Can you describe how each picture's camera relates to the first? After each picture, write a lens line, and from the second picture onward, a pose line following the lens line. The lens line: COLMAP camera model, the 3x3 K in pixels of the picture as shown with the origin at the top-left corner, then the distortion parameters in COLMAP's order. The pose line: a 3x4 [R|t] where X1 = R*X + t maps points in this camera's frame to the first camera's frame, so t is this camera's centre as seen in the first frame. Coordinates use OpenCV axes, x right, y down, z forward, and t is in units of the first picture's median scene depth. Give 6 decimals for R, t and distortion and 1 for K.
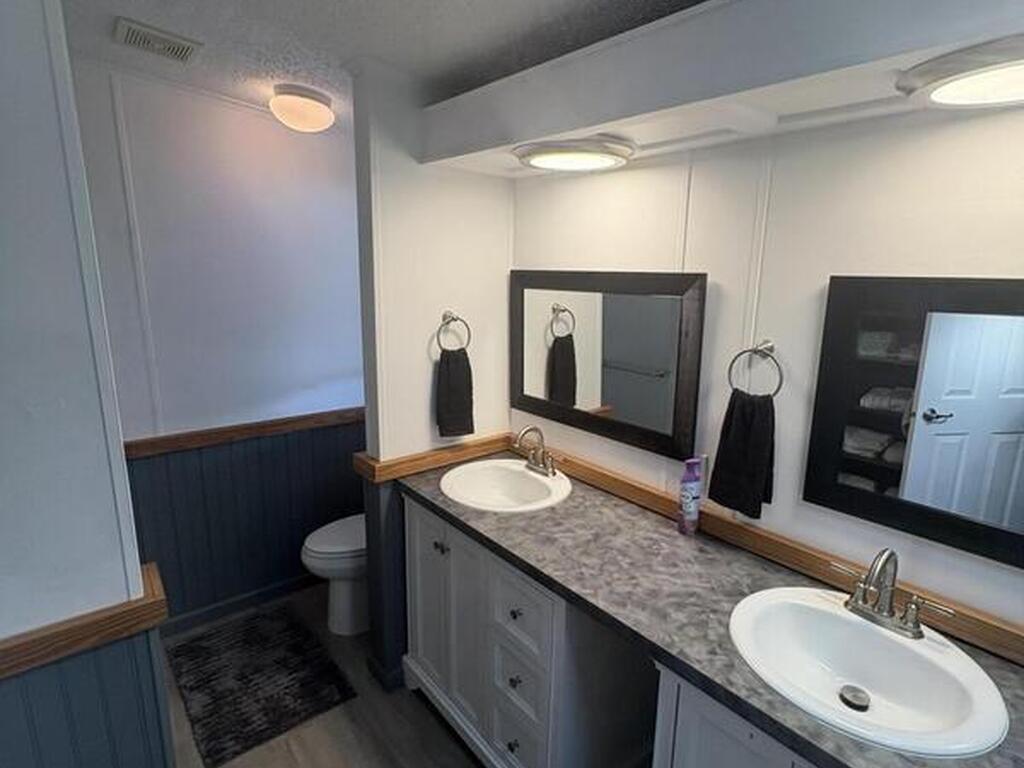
lens RADIAL K [[538.9, 0, 515.0], [0, 538.9, 384.0], [0, 0, 1]] dist [0.001163, 0.001146]
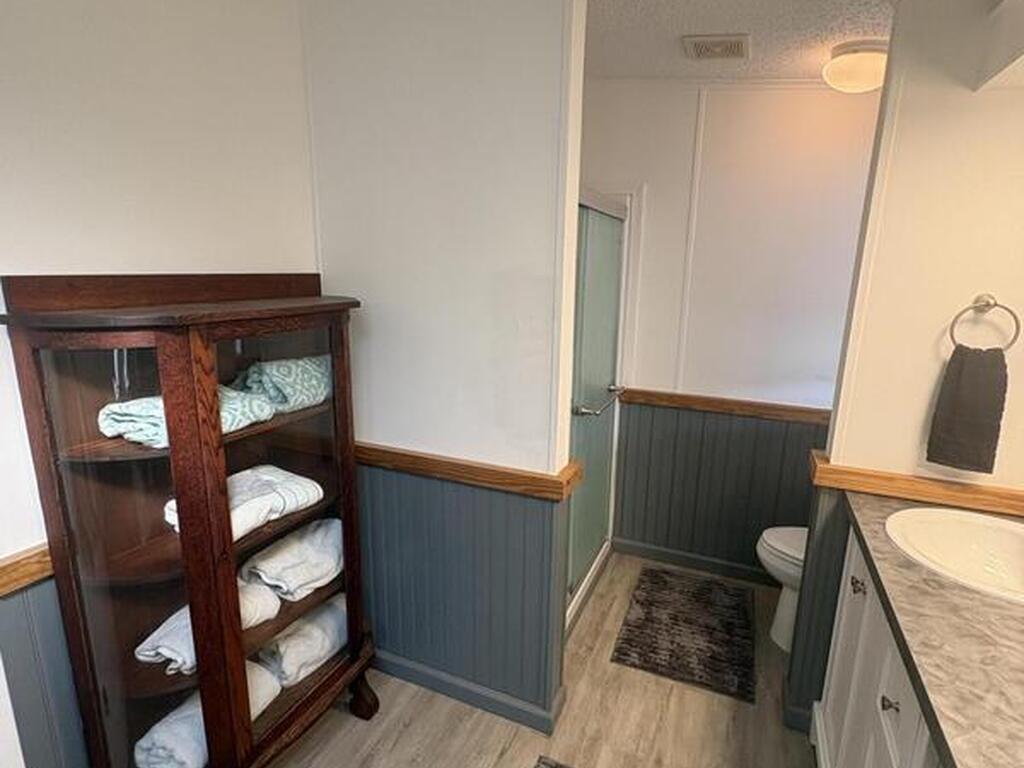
lens RADIAL K [[538.9, 0, 518.0], [0, 538.9, 381.4], [0, 0, 1]] dist [0.001163, 0.001146]
pose [[0.467629, 0.181619, -0.865065, 0.235380], [-0.197789, 0.975348, 0.097853, 0.031252], [0.861512, 0.125342, 0.492024, 0.138434]]
